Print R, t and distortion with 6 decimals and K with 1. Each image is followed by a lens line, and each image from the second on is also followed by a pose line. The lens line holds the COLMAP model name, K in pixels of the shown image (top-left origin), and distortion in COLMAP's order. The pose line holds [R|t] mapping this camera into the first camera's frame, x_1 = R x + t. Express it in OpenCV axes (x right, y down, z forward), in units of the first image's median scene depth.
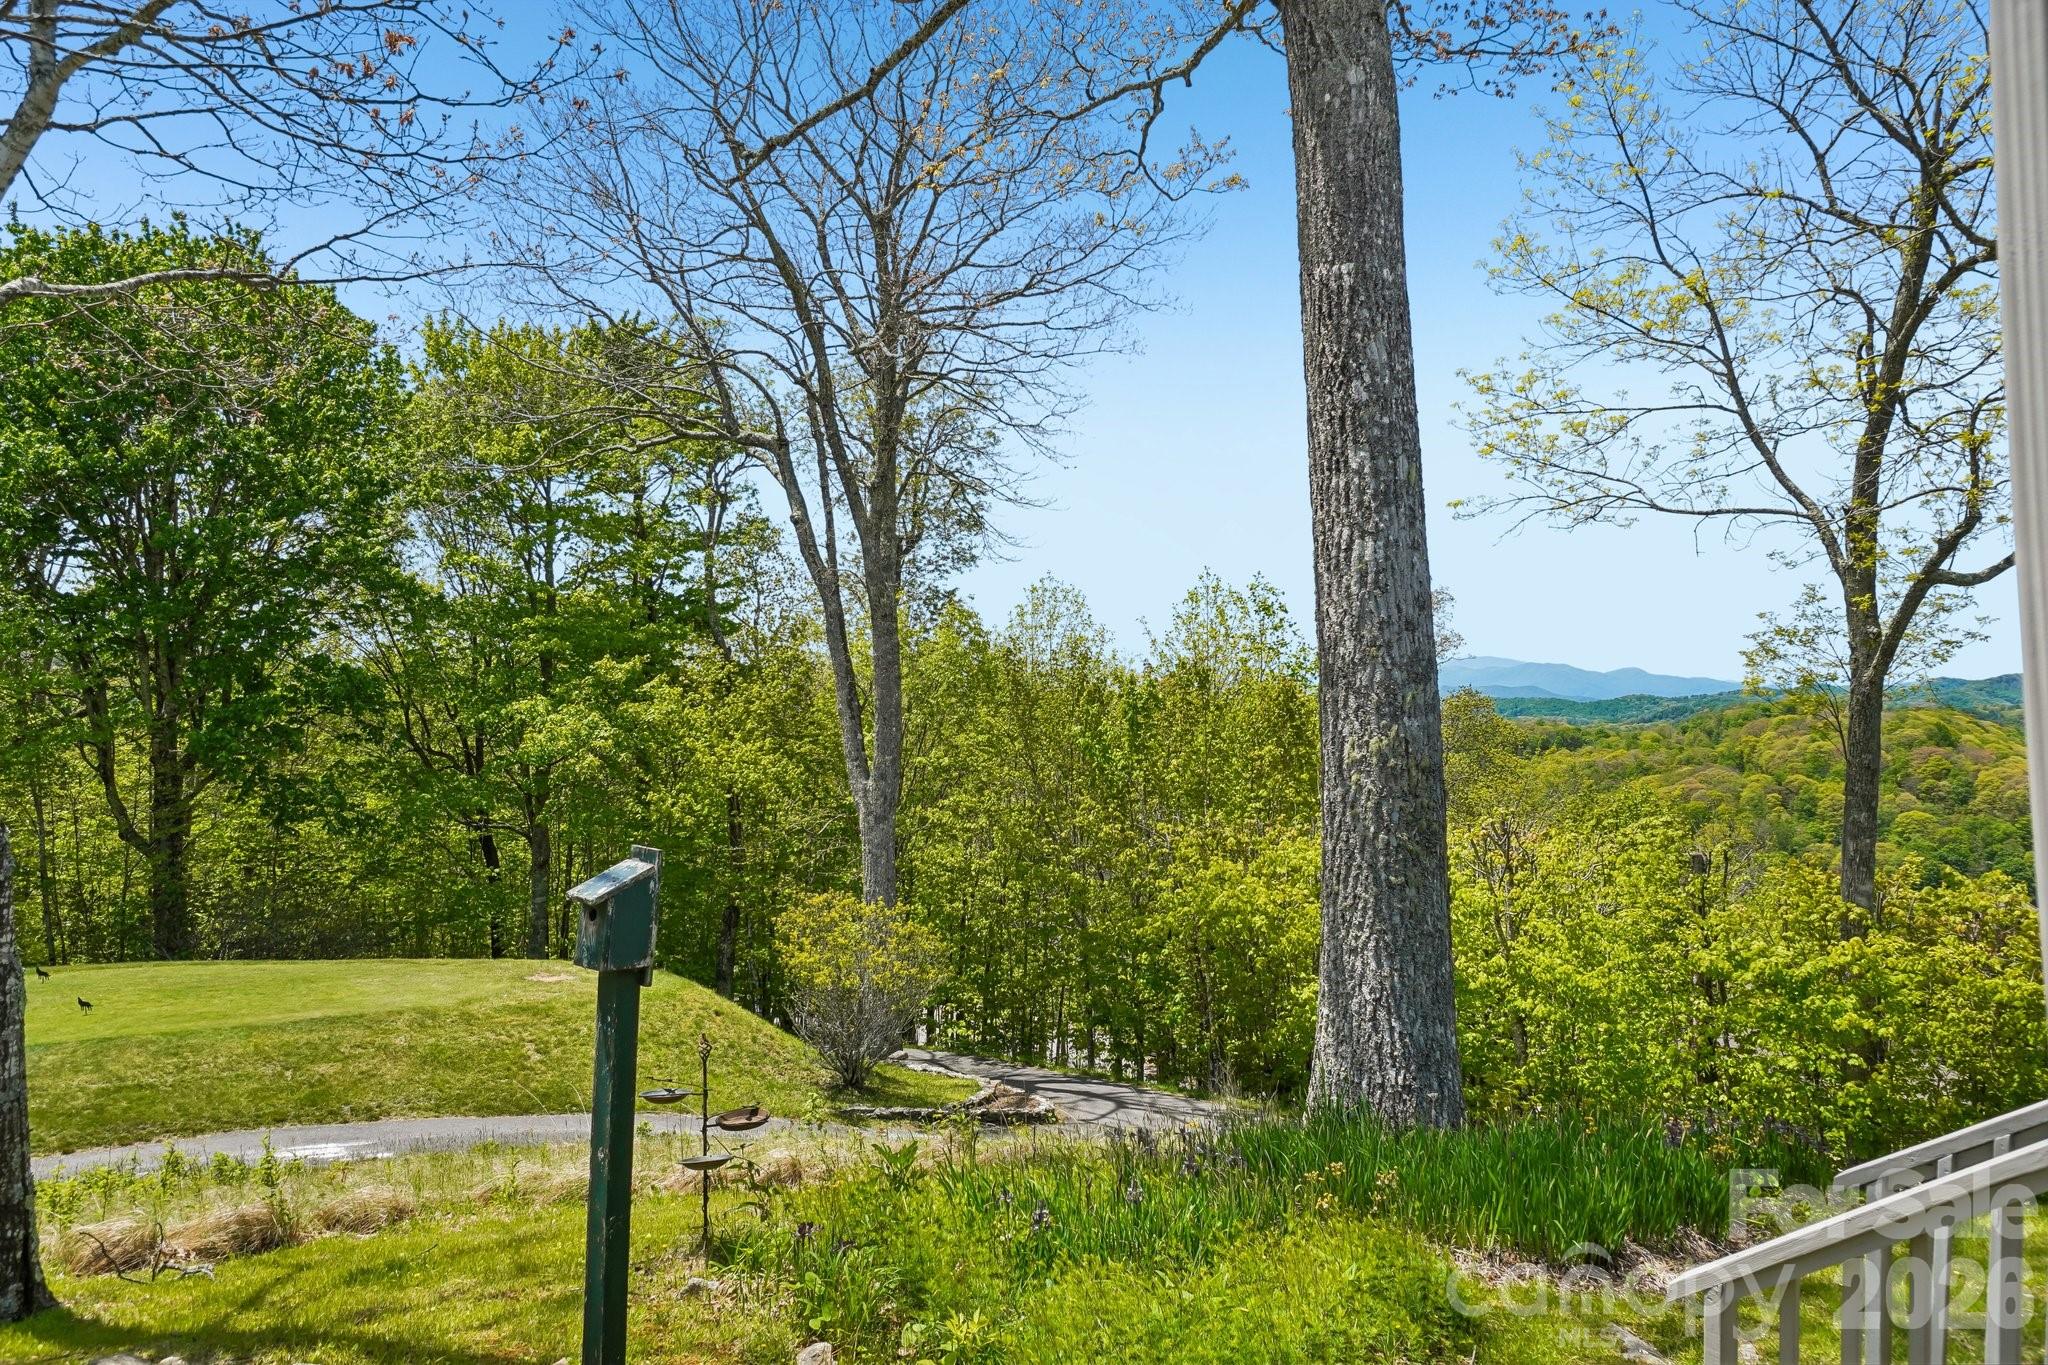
lens RADIAL K [[1537.5, 0, 1029.1], [0, 1537.5, 679.3], [0, 0, 1]] dist [0.048675, -0.003799]
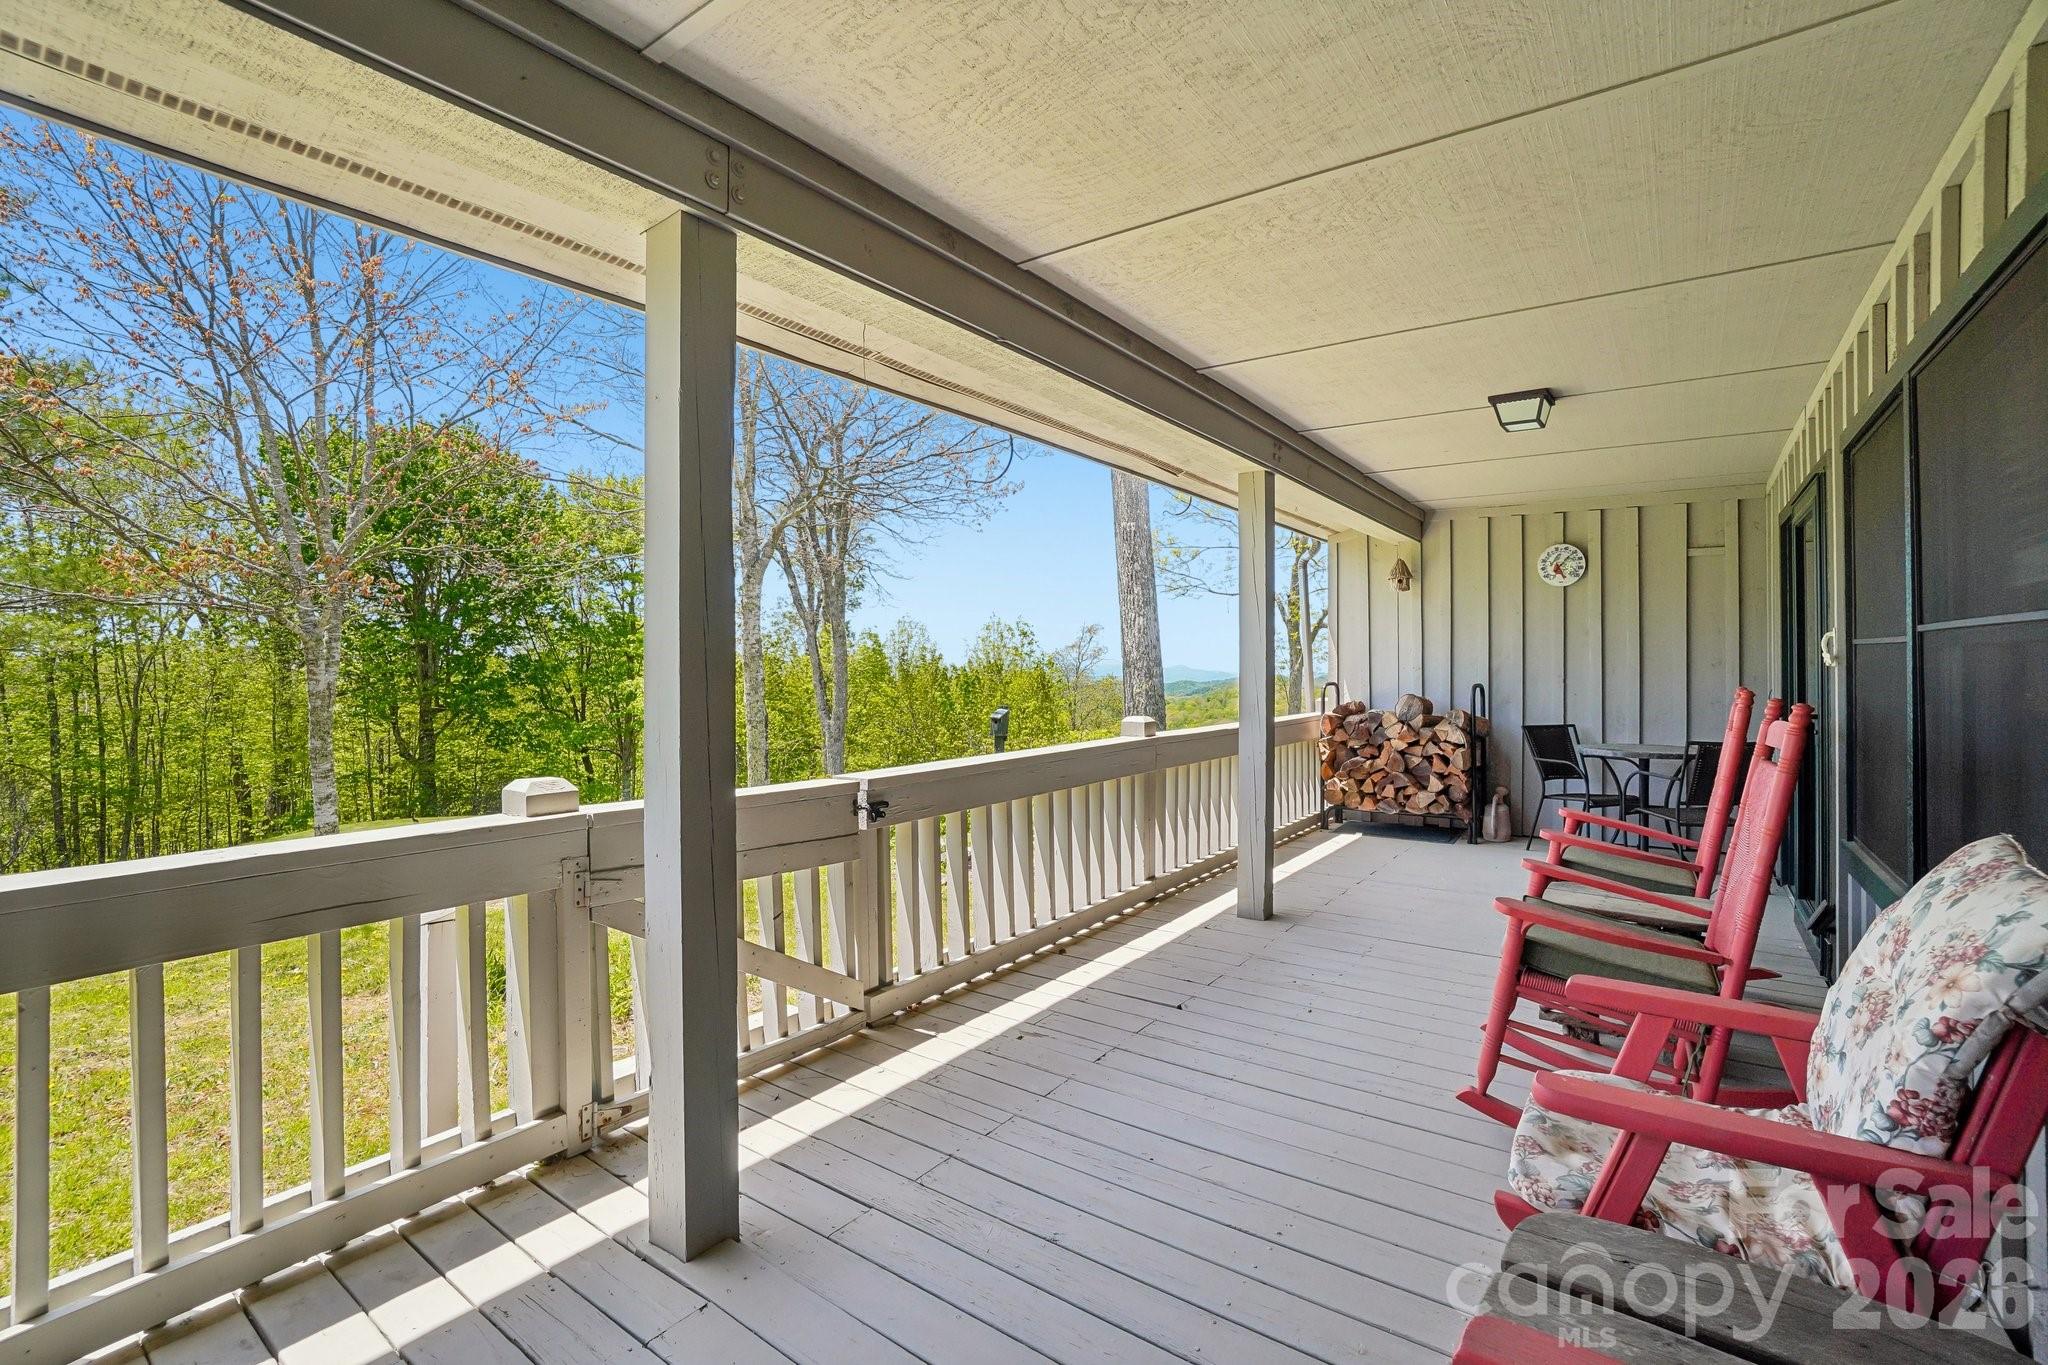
lens RADIAL K [[918.6, 0, 1006.3], [0, 918.6, 665.4], [0, 0, 1]] dist [-0.051044, 0.020310]
pose [[0.983170, 0.003449, 0.182658, -0.098733], [-0.002259, 0.999975, -0.006722, 0.003533], [-0.182677, 0.006197, 0.983153, -0.188144]]
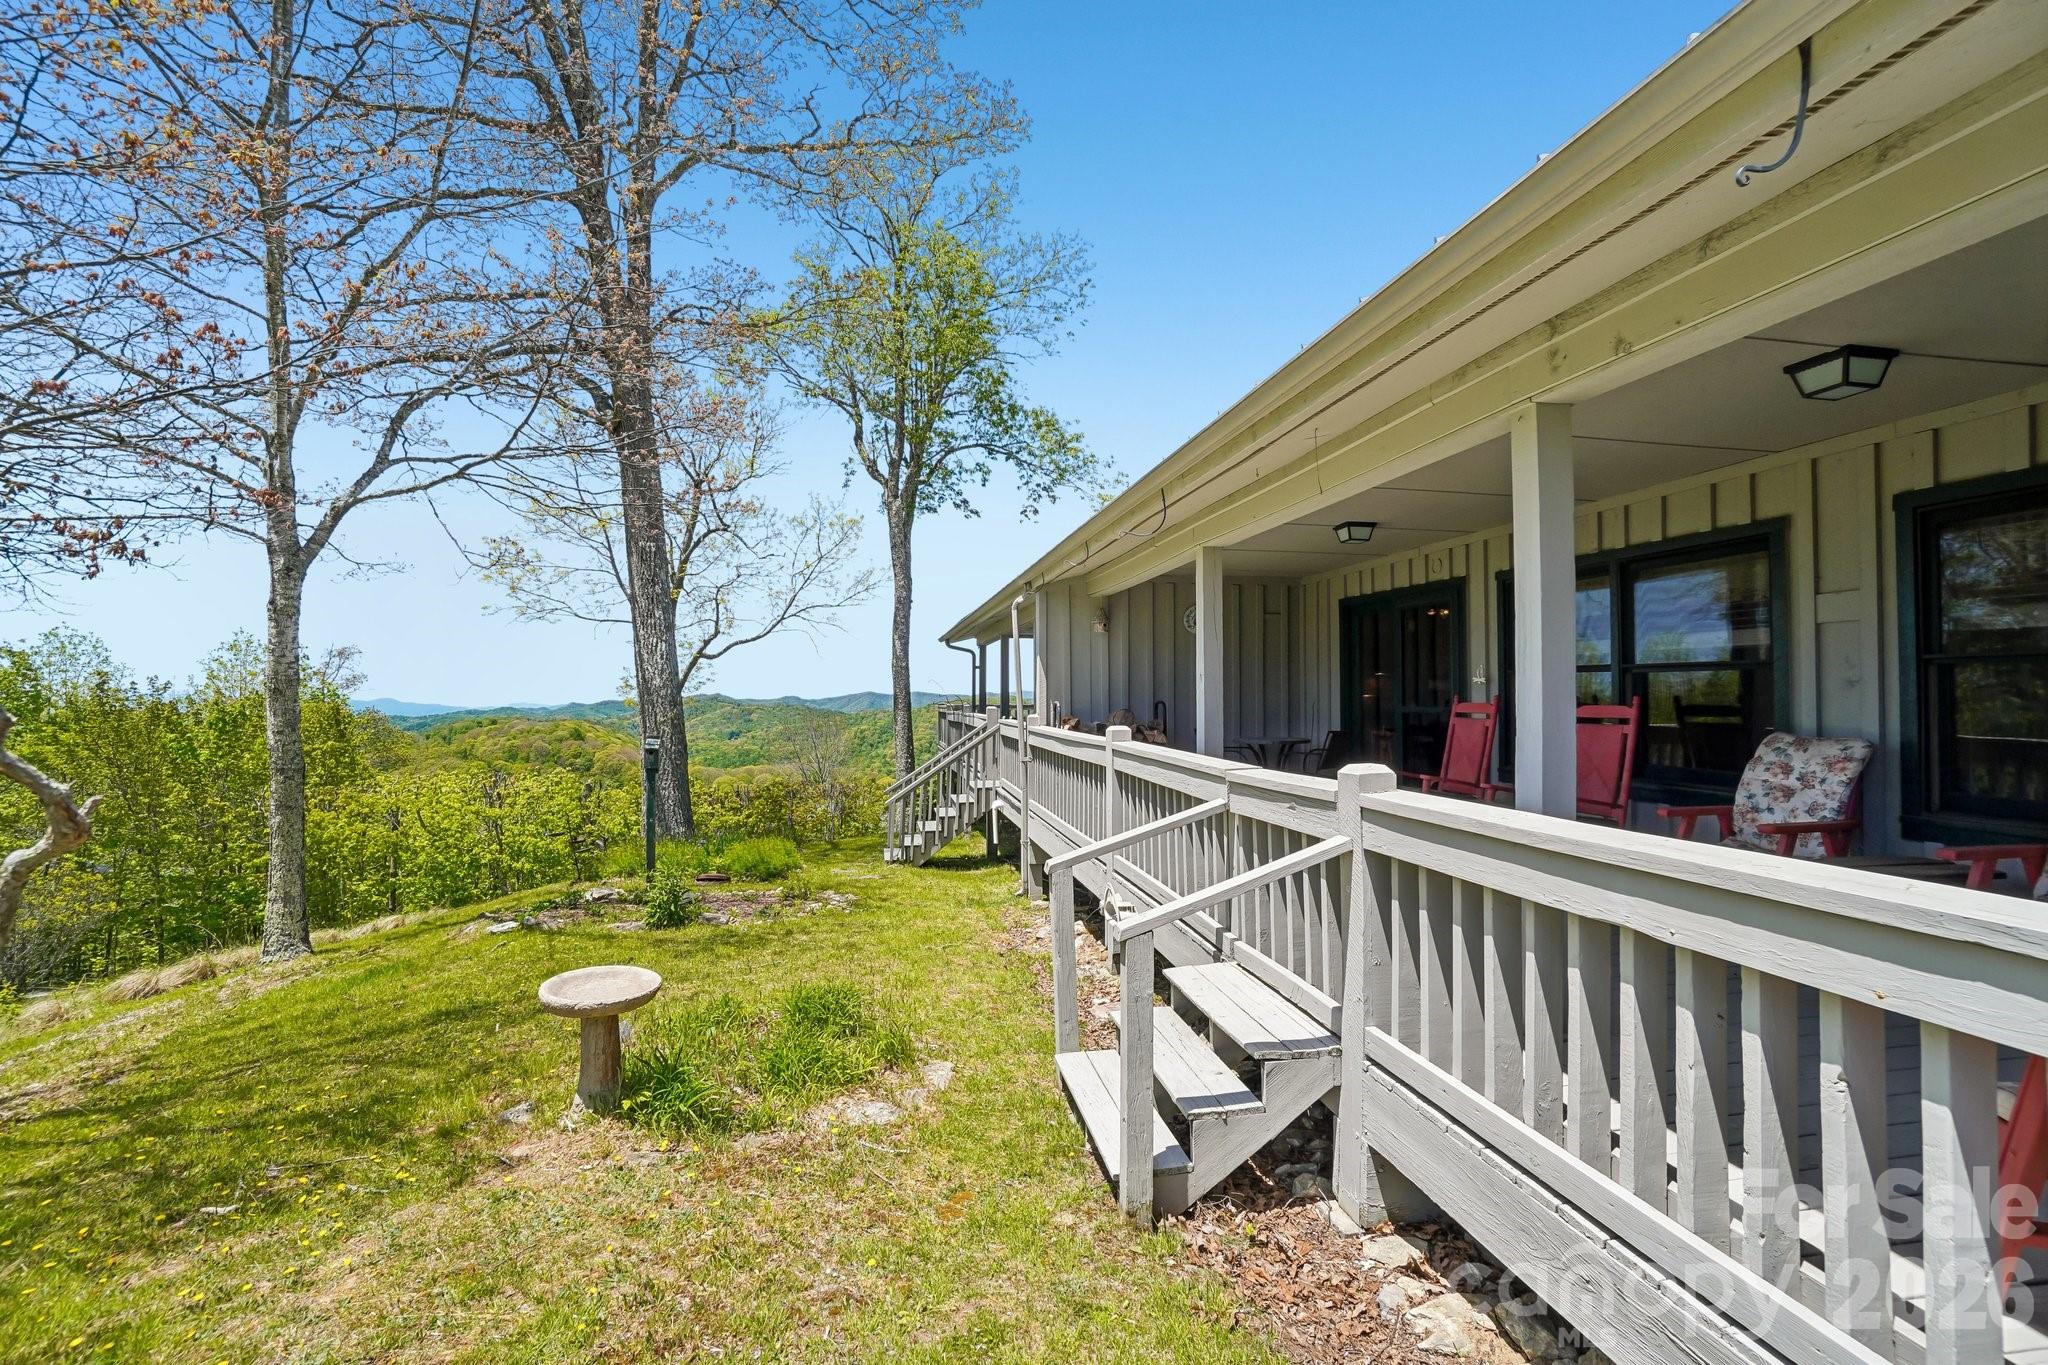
lens RADIAL K [[918.6, 0, 1014.2], [0, 918.6, 681.8], [0, 0, 1]] dist [-0.051044, 0.020310]
pose [[0.552103, 0.009964, 0.833716, -0.228644], [0.010551, 0.999765, -0.018935, 0.005109], [-0.833709, 0.019251, 0.551868, -0.125276]]
